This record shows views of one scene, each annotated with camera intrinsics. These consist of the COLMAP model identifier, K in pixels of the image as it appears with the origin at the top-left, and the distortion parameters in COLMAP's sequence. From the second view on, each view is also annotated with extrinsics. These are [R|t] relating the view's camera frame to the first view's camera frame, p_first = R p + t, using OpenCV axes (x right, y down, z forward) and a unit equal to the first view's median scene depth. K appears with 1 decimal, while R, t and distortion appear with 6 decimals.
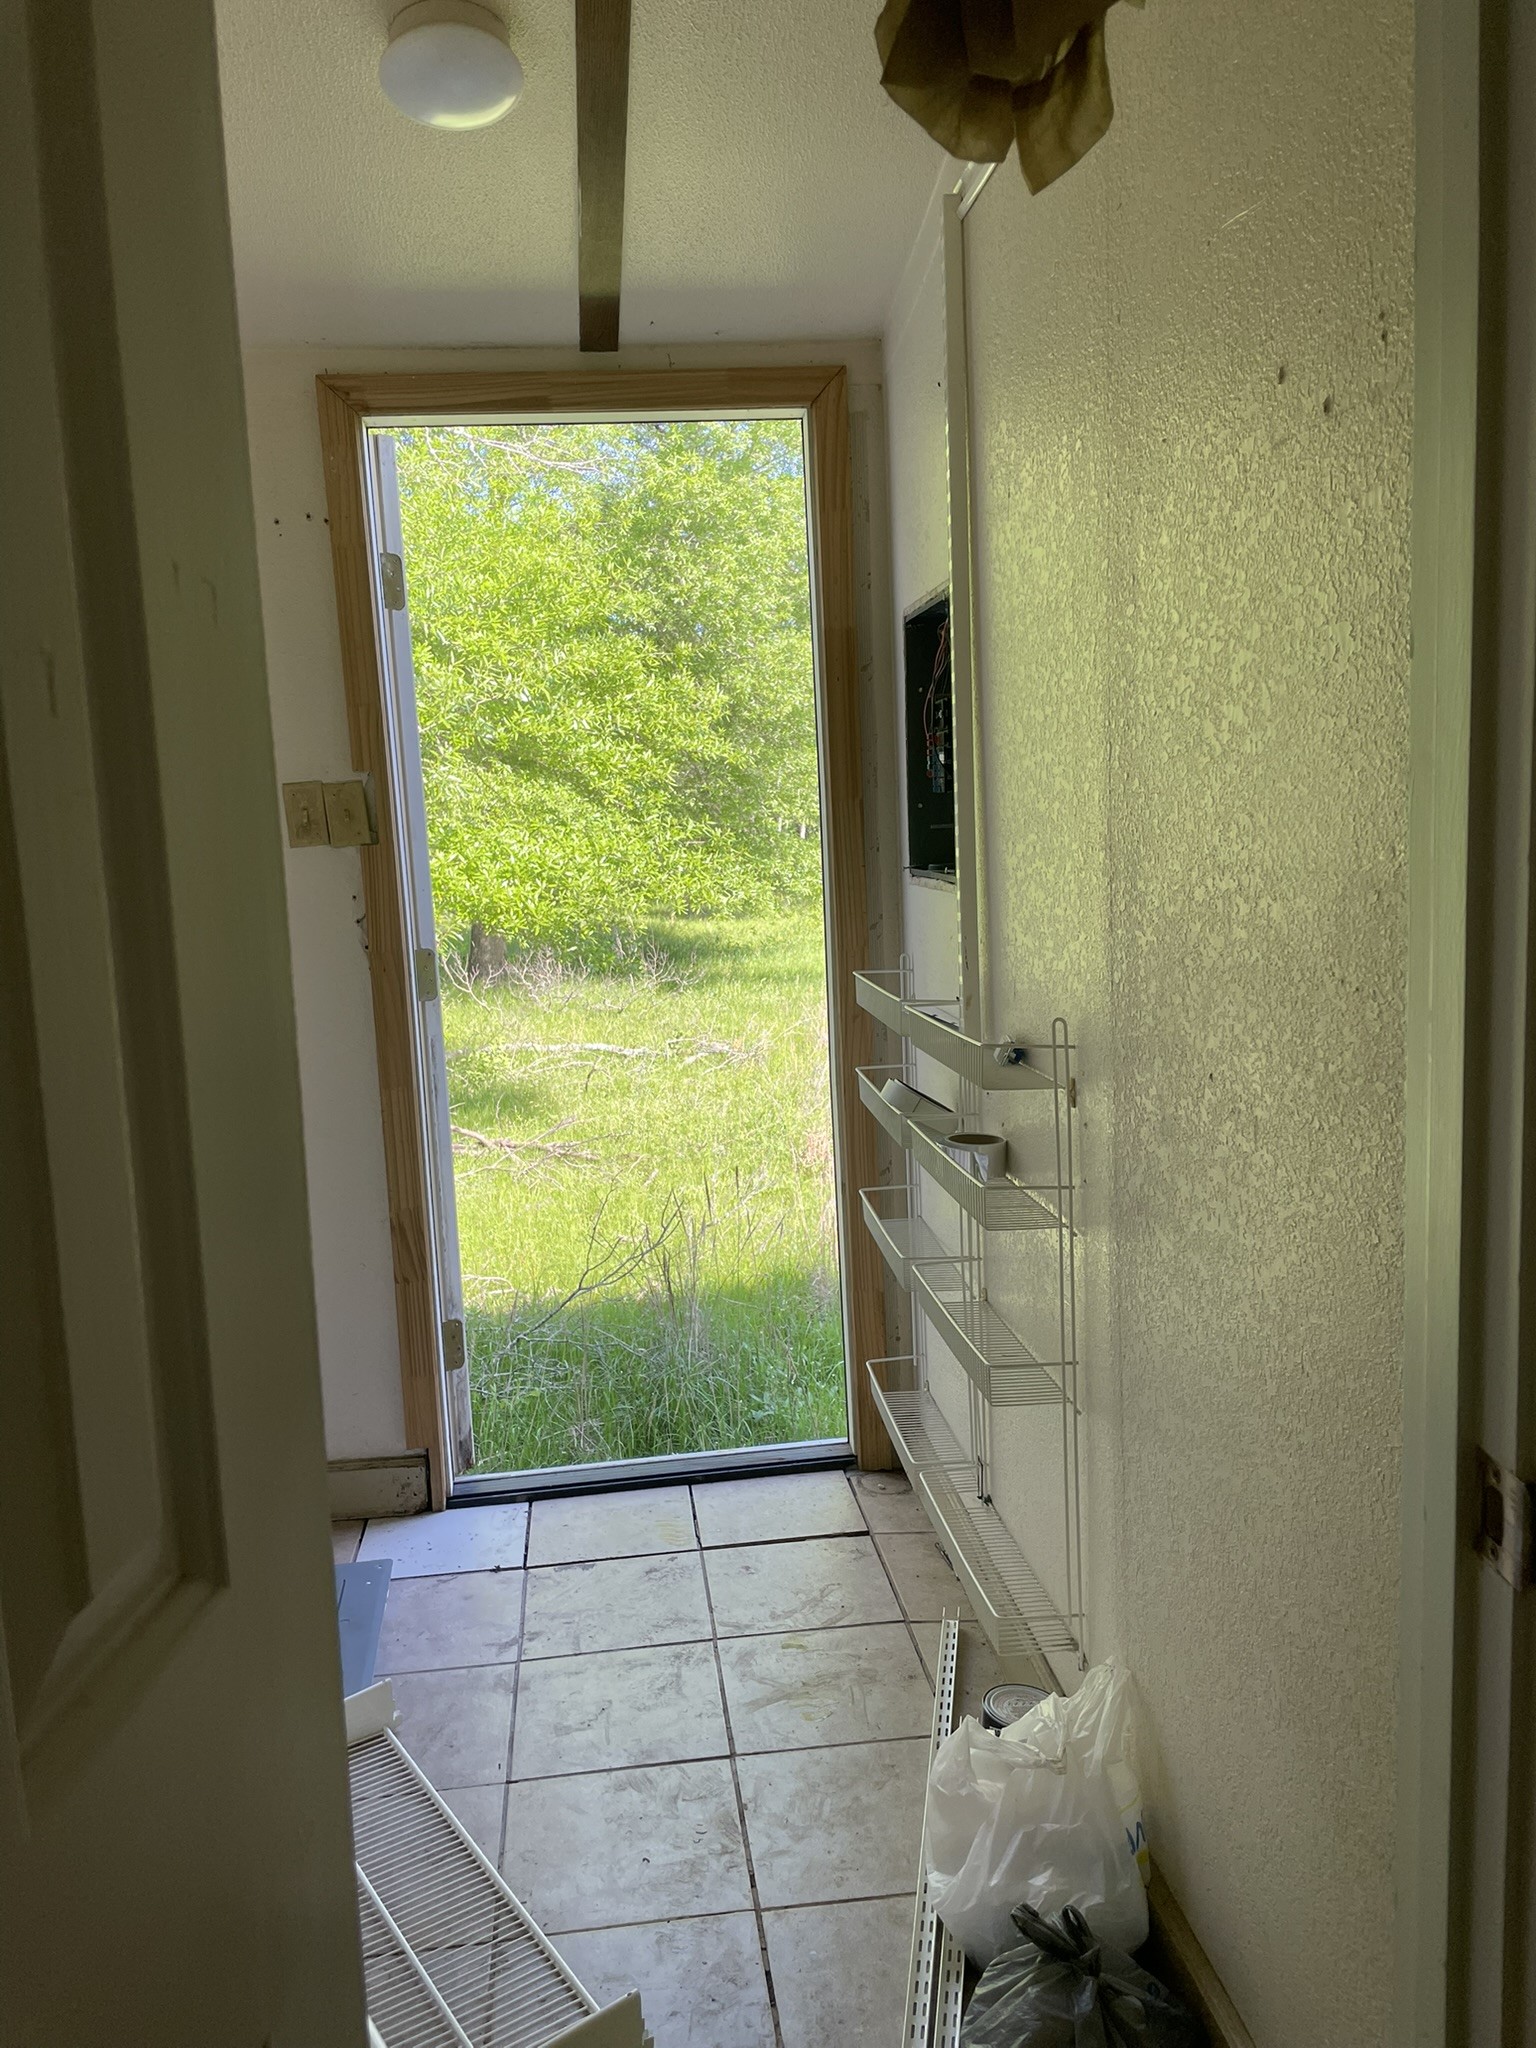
lens RADIAL K [[1540.9, 0, 749.2], [0, 1540.9, 1027.5], [0, 0, 1]] dist [0.065826, -0.116211]
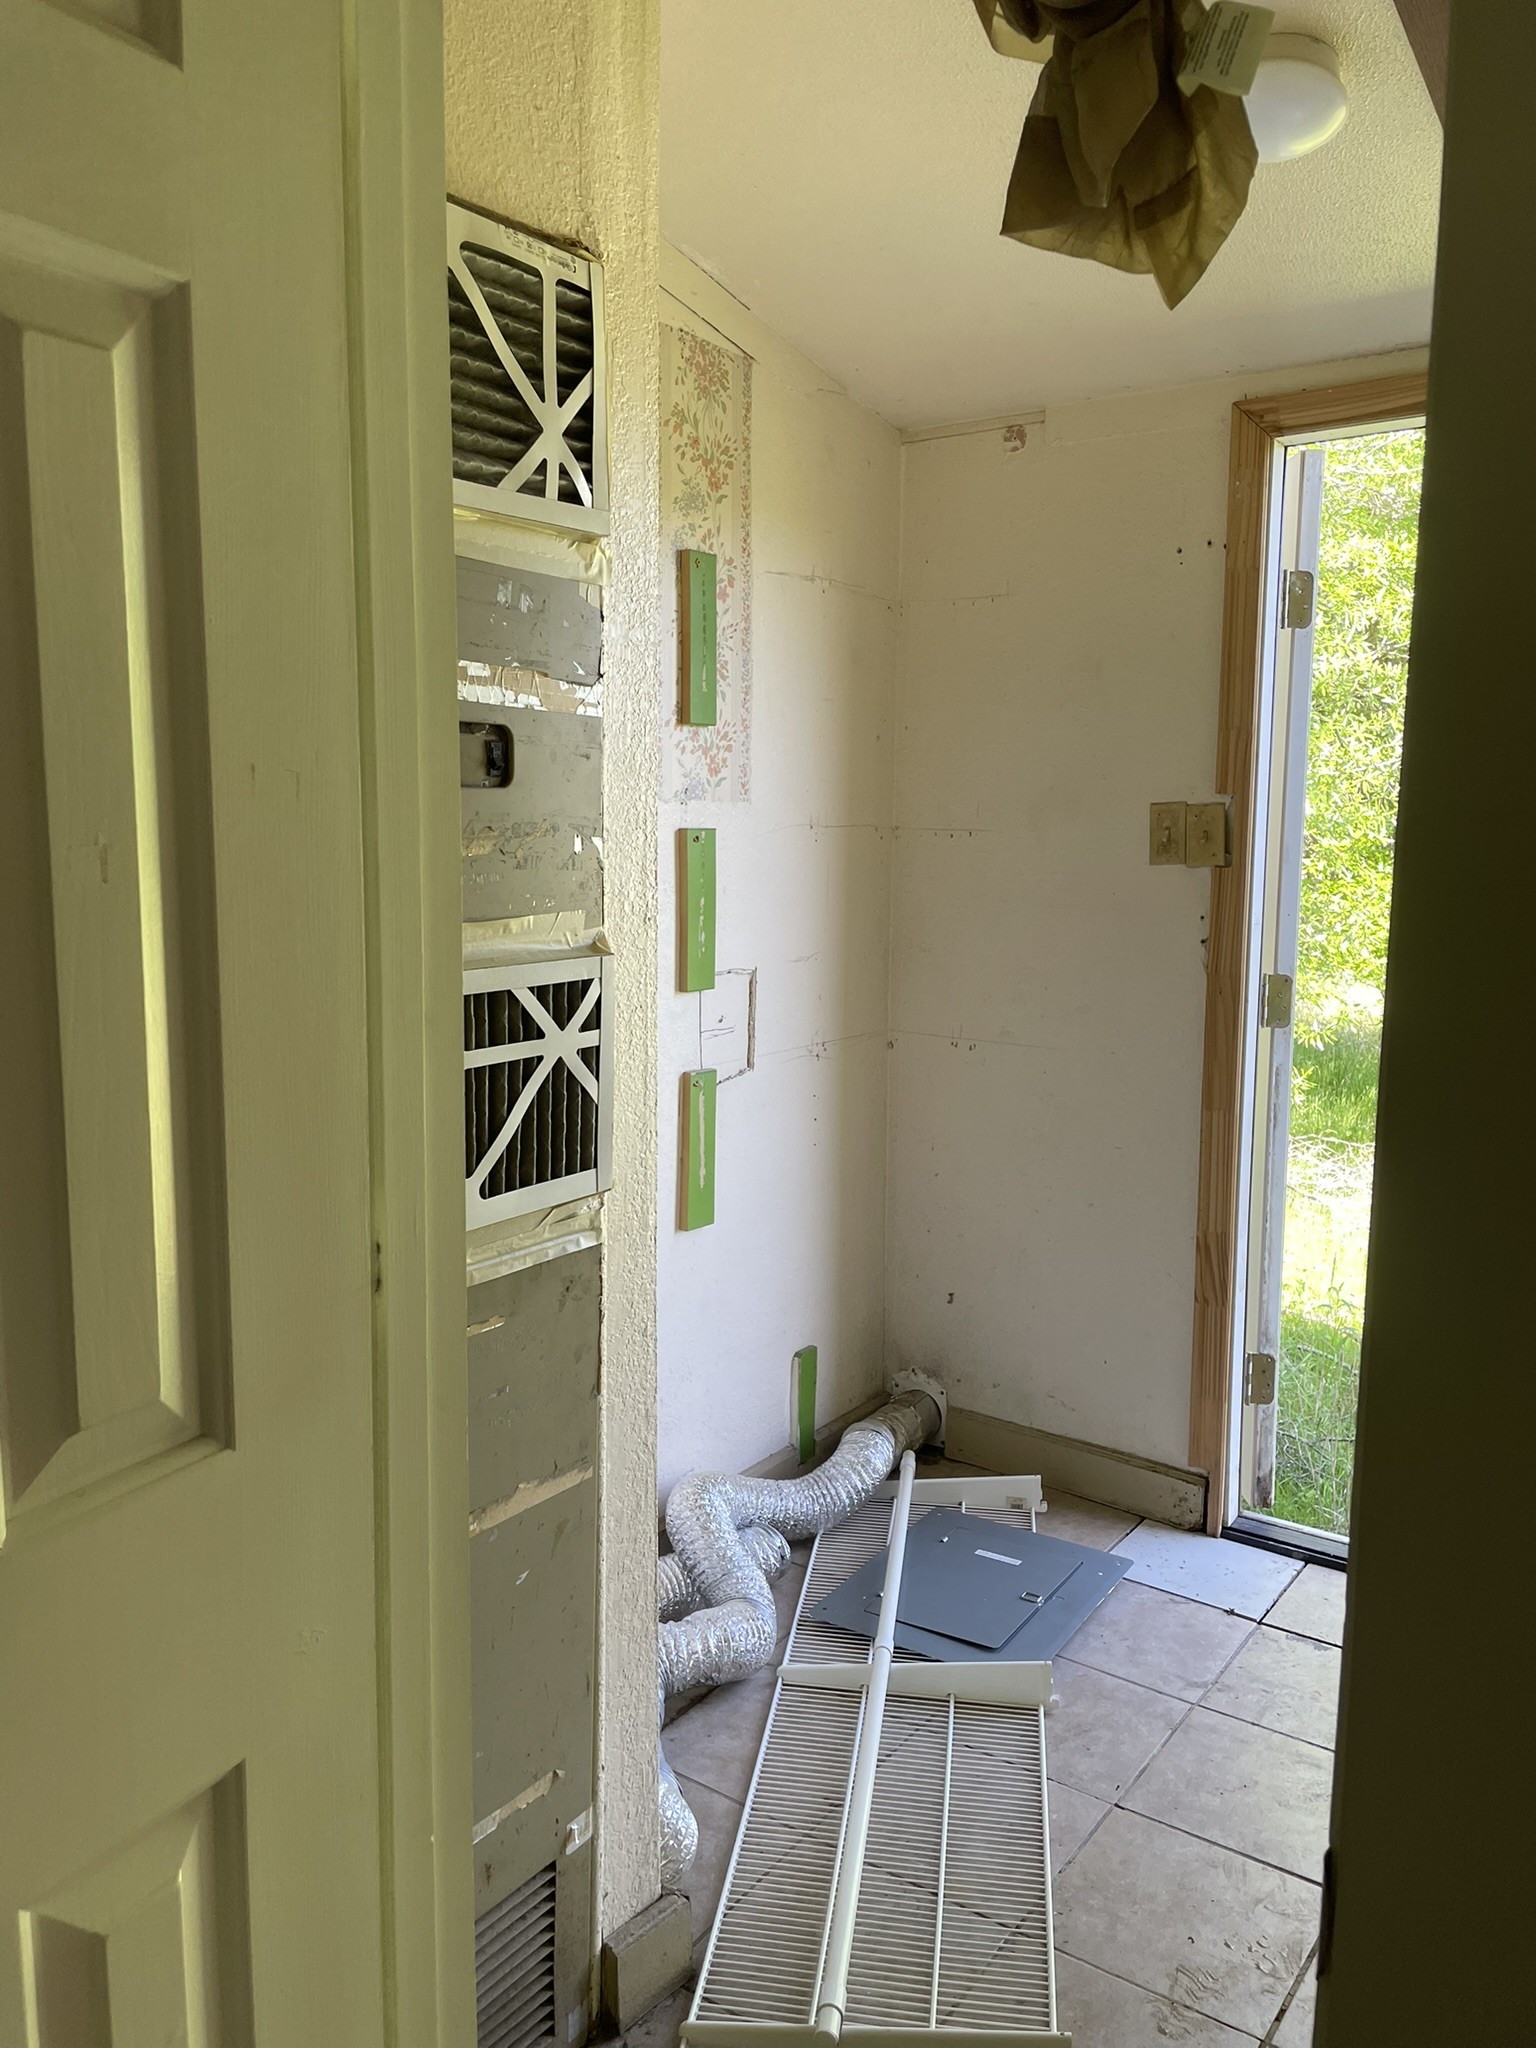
lens RADIAL K [[1540.9, 0, 749.2], [0, 1540.9, 1027.5], [0, 0, 1]] dist [0.065826, -0.116211]
pose [[0.728576, 0.141458, -0.670199, 0.223648], [-0.129508, 0.989243, 0.068009, -0.044397], [0.672610, 0.037246, 0.739059, 0.054764]]
